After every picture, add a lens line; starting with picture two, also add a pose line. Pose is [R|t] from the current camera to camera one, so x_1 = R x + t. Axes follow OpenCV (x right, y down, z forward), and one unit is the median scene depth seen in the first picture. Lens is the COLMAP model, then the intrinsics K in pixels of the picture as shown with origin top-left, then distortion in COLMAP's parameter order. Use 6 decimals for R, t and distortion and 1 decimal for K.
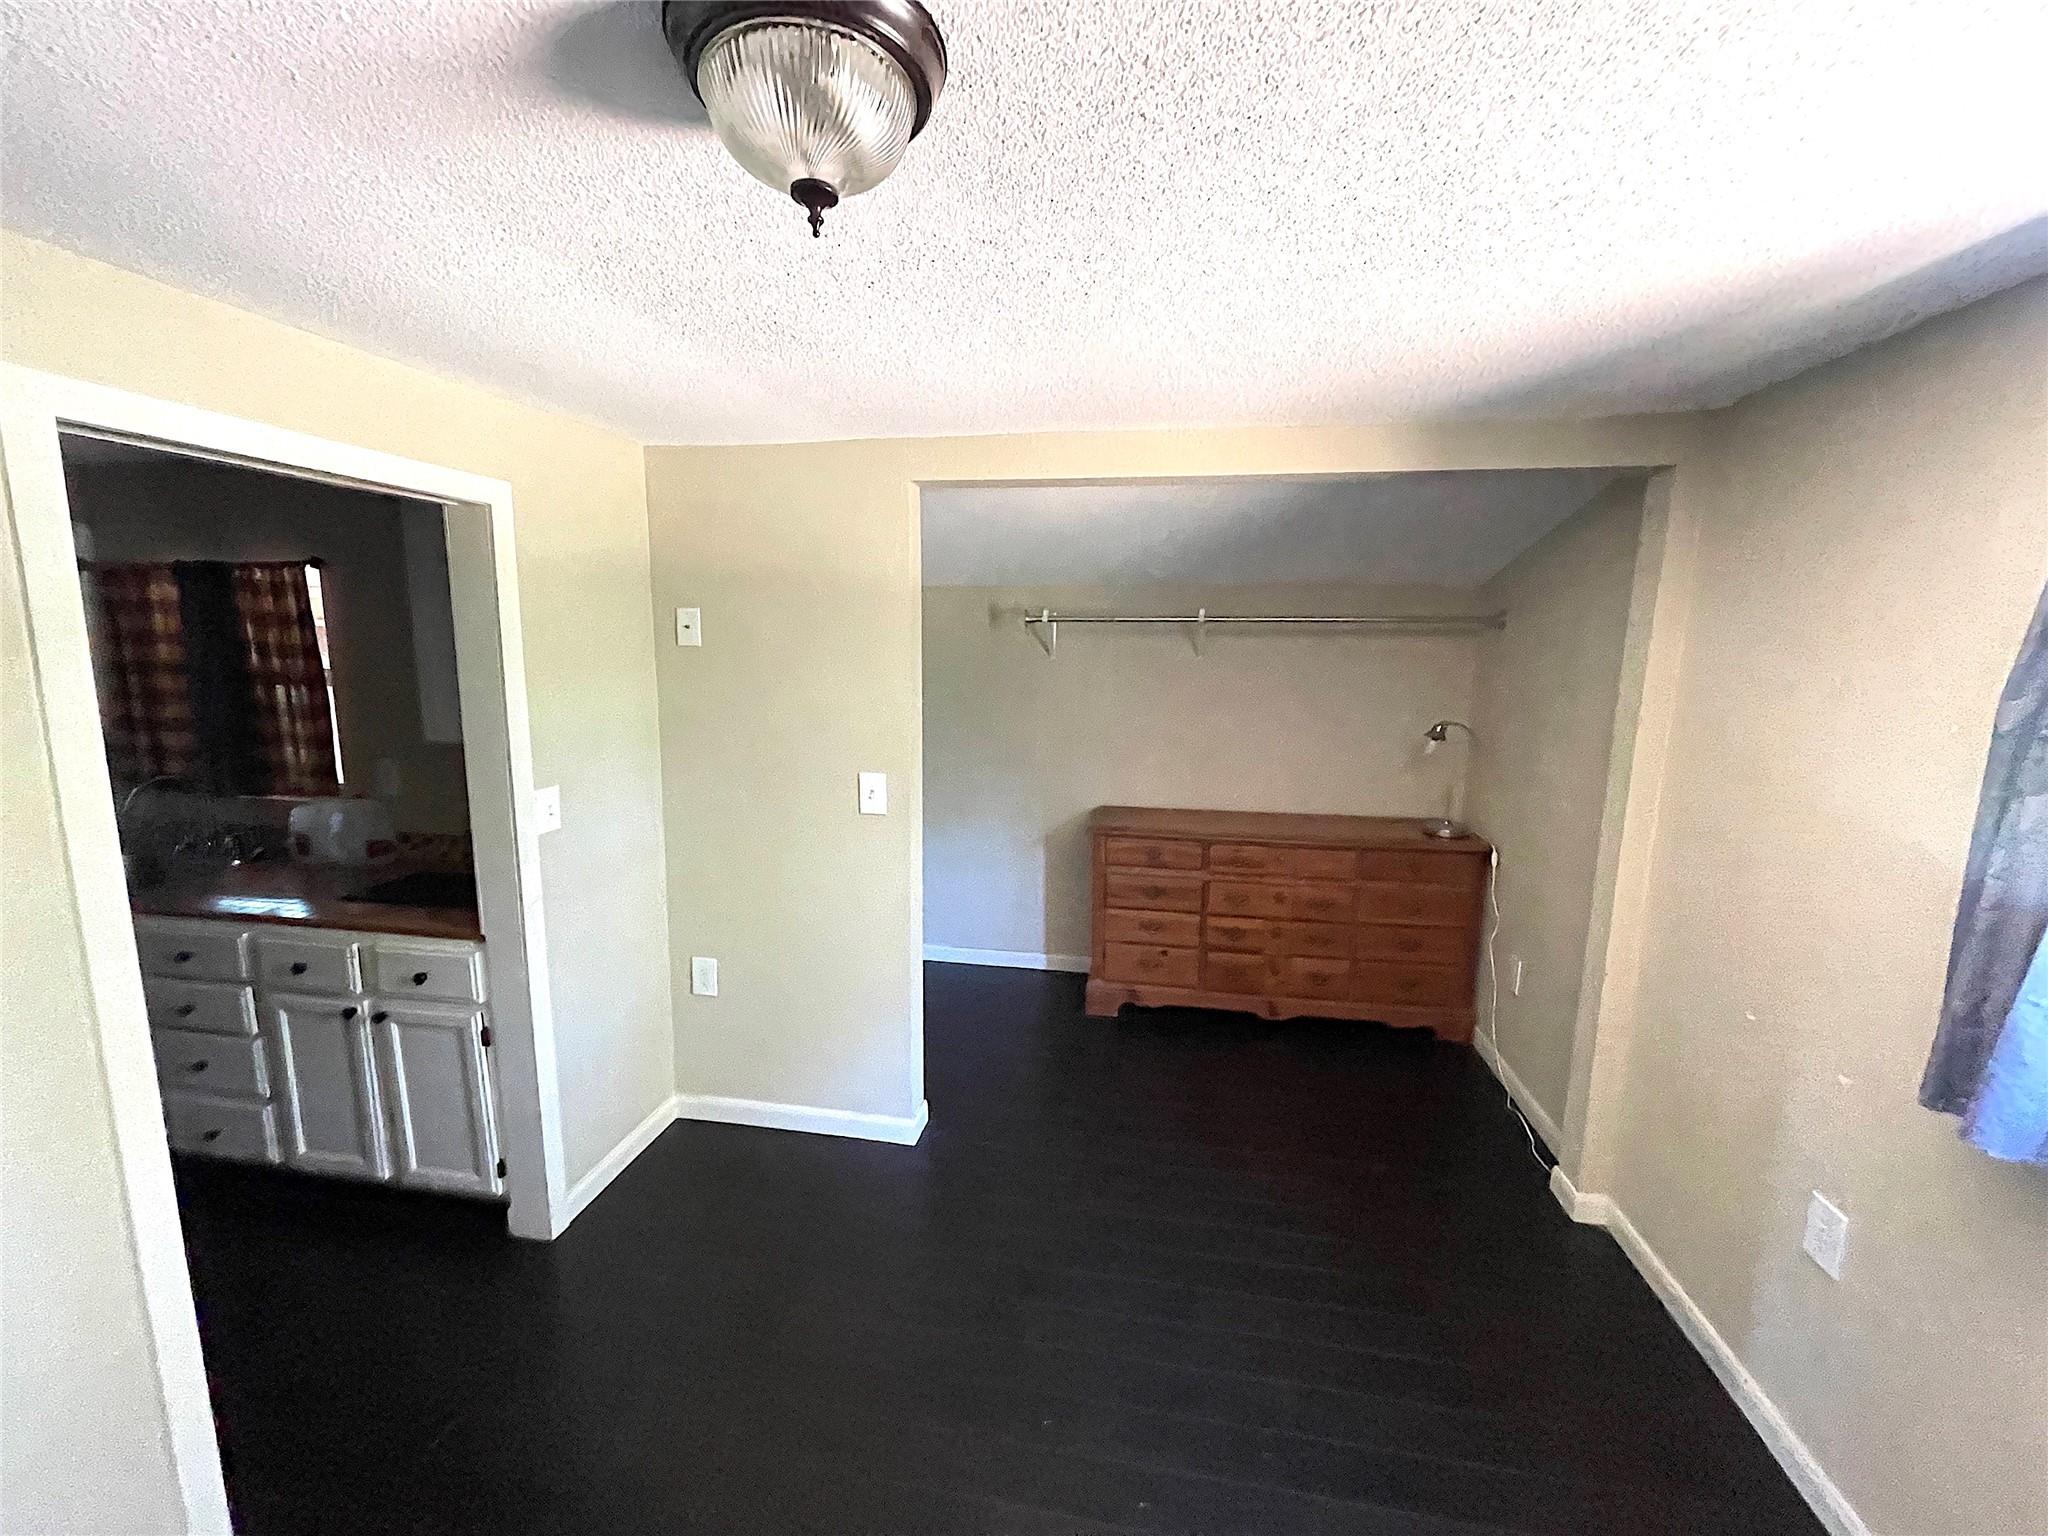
lens RADIAL K [[833.0, 0, 1016.2], [0, 833.0, 770.7], [0, 0, 1]] dist [0.000536, -0.000102]
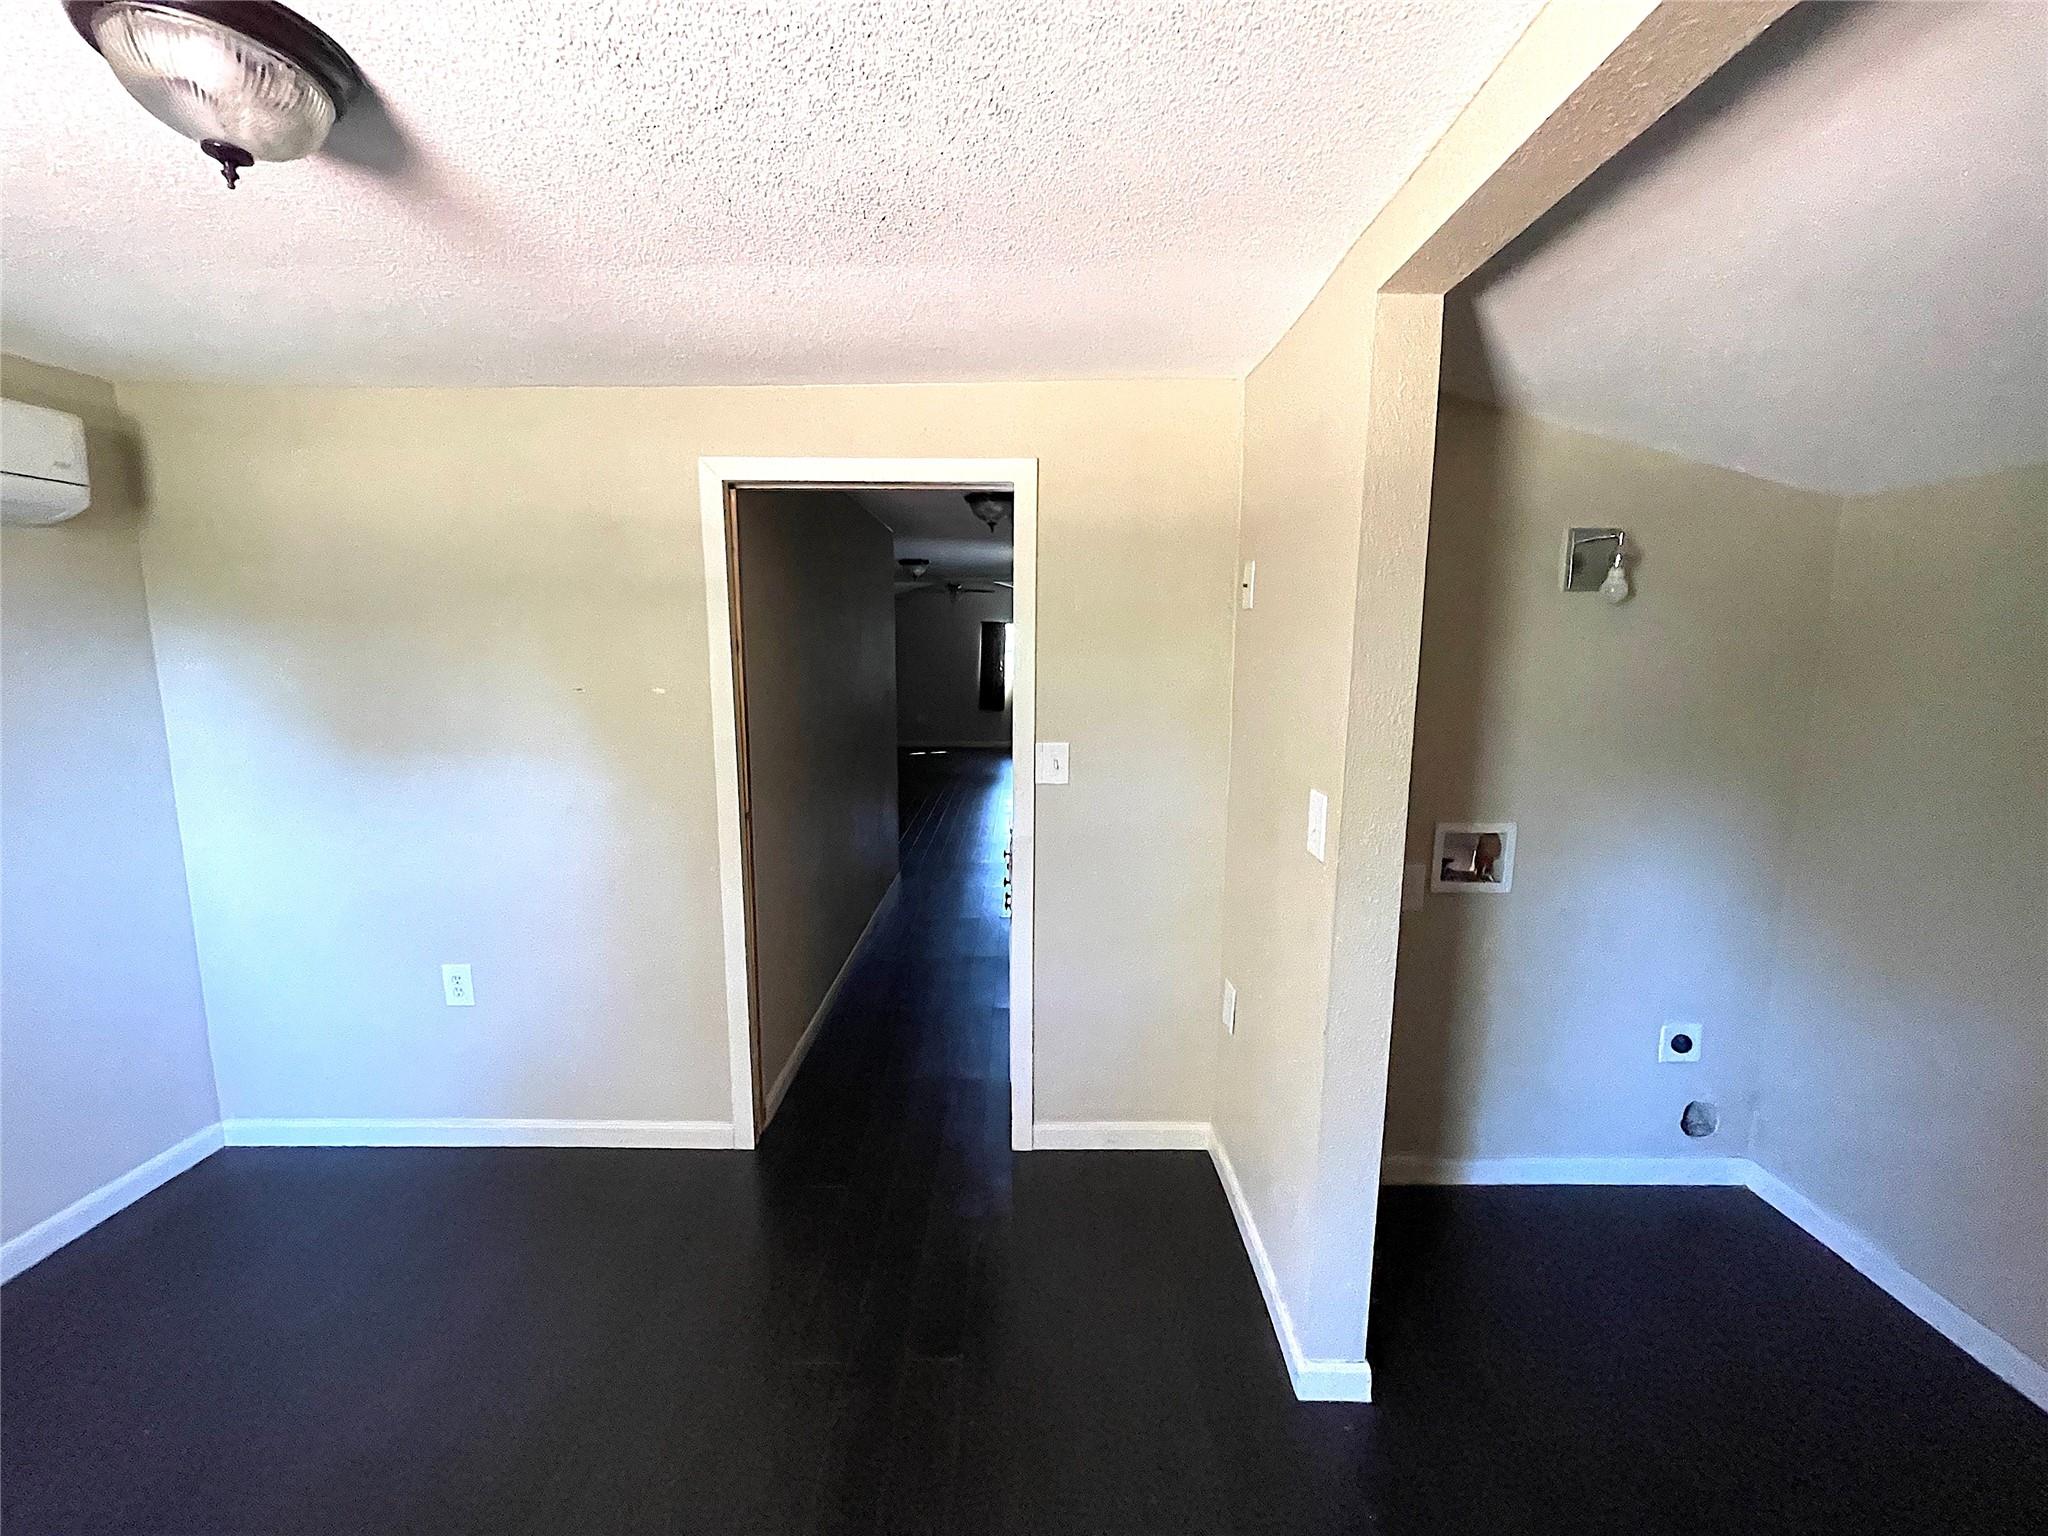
lens RADIAL K [[833.0, 0, 1016.2], [0, 833.0, 770.7], [0, 0, 1]] dist [0.000536, -0.000102]
pose [[0.159586, 0.130809, -0.978479, 0.380991], [-0.159506, 0.981575, 0.105208, -0.037587], [0.974213, 0.139283, 0.177510, 0.611015]]
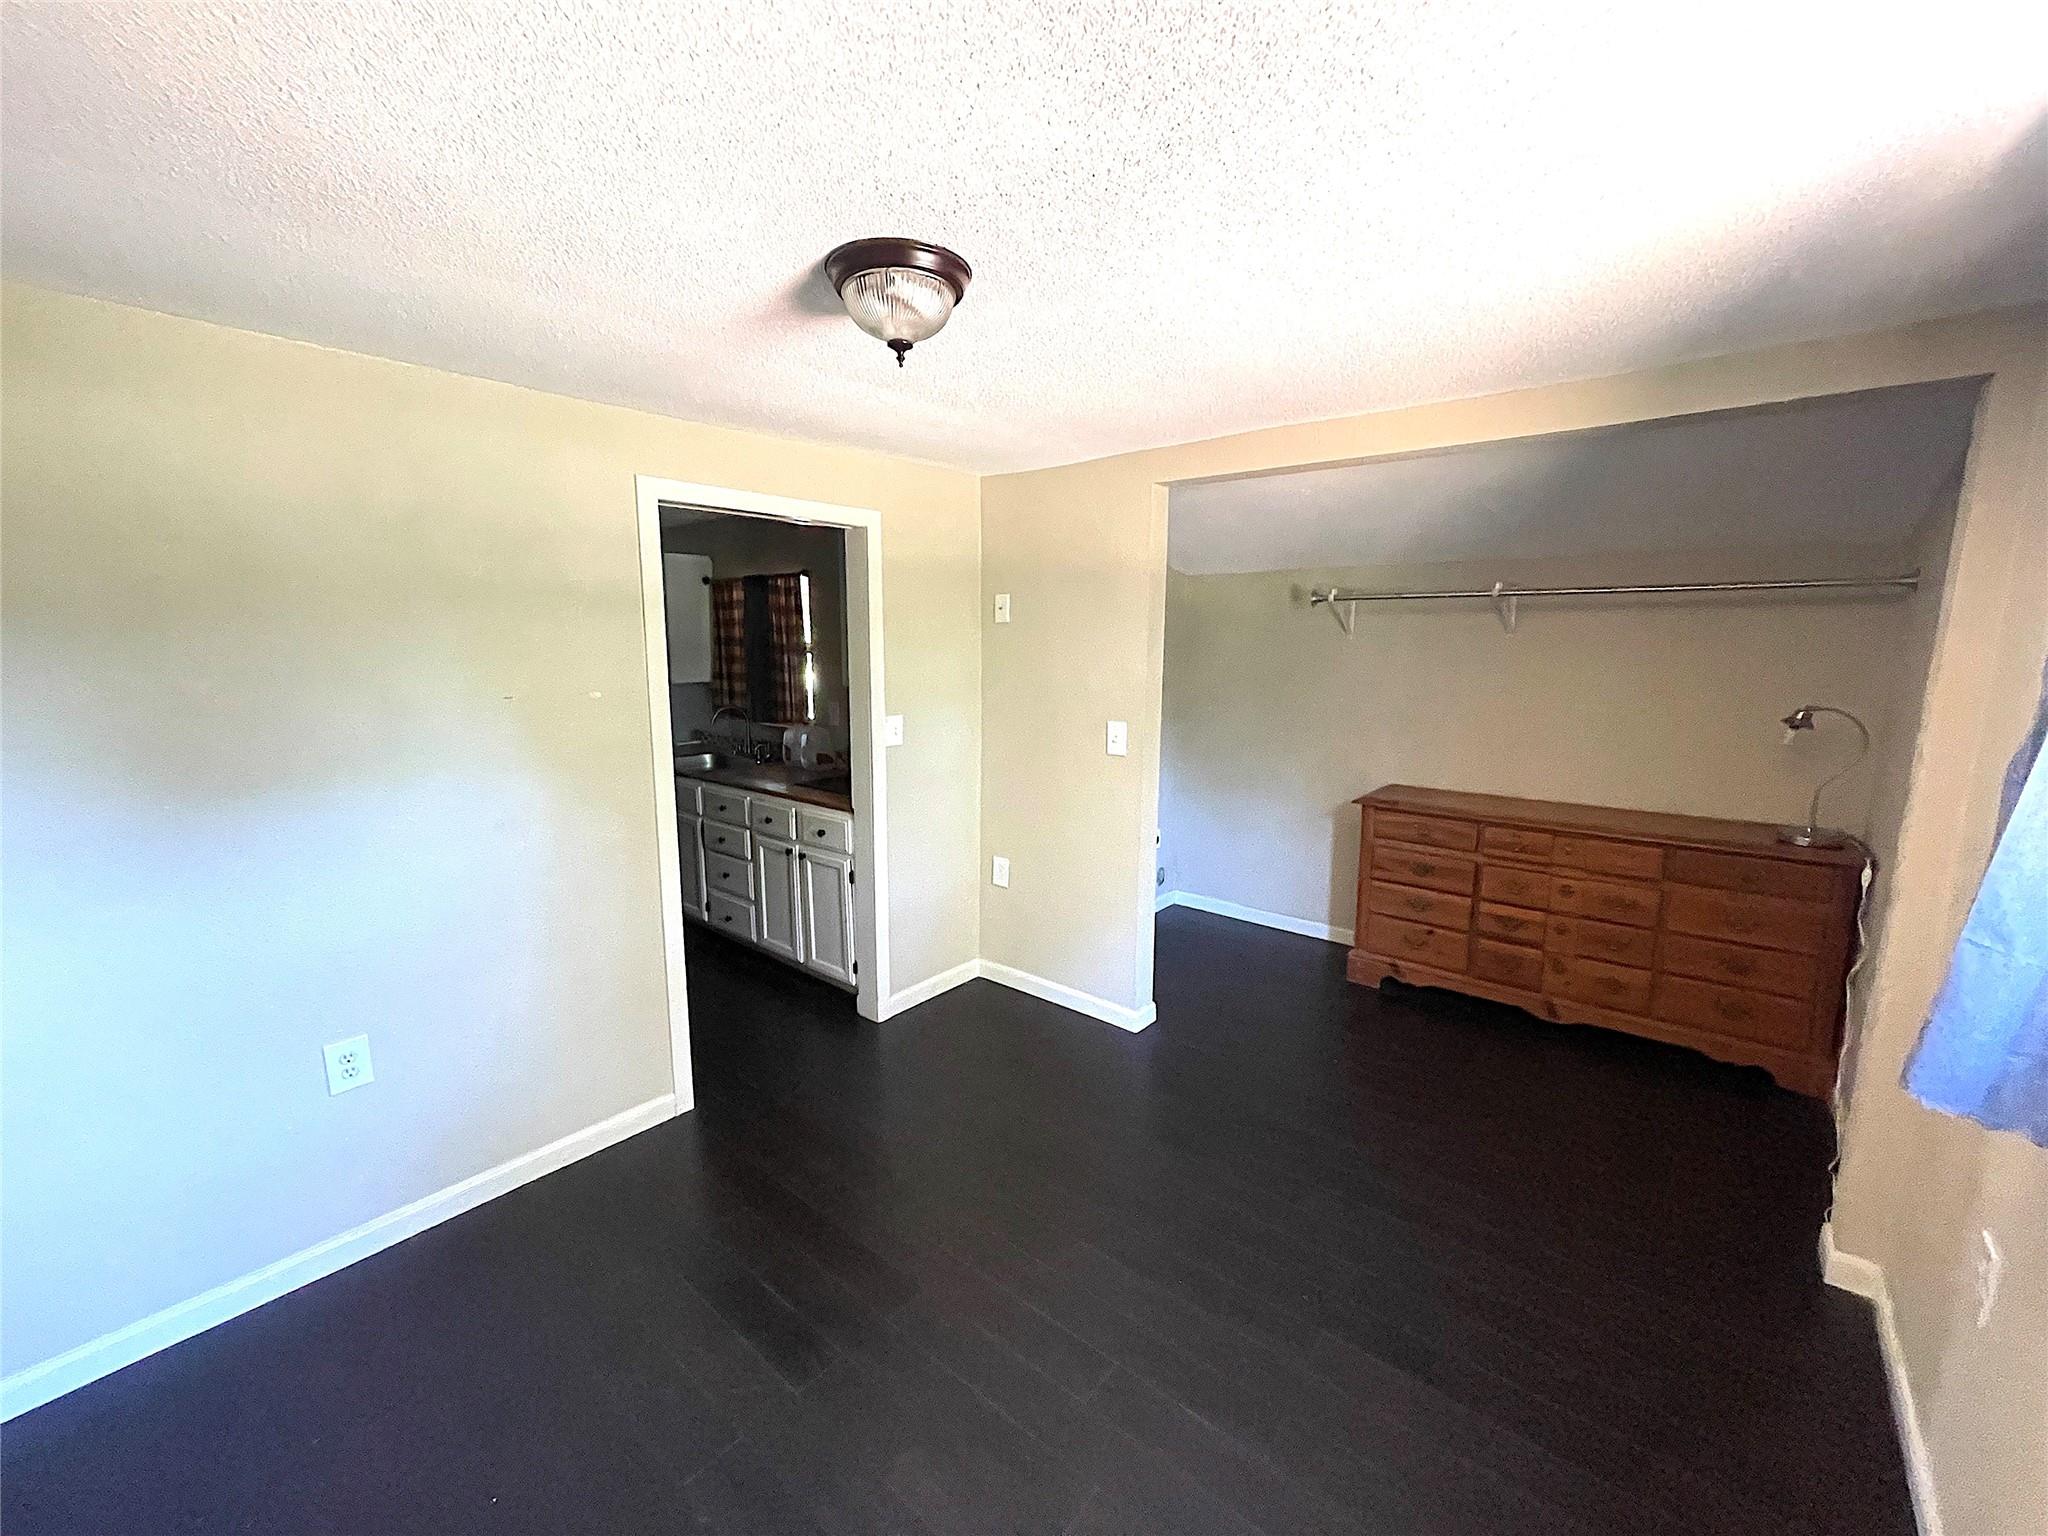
lens RADIAL K [[833.0, 0, 1016.2], [0, 833.0, 770.7], [0, 0, 1]] dist [0.000536, -0.000102]
pose [[0.861052, 0.074571, -0.503020, 0.302139], [-0.076380, 0.996933, 0.017047, 0.061089], [0.502748, 0.023742, 0.864107, -0.137455]]
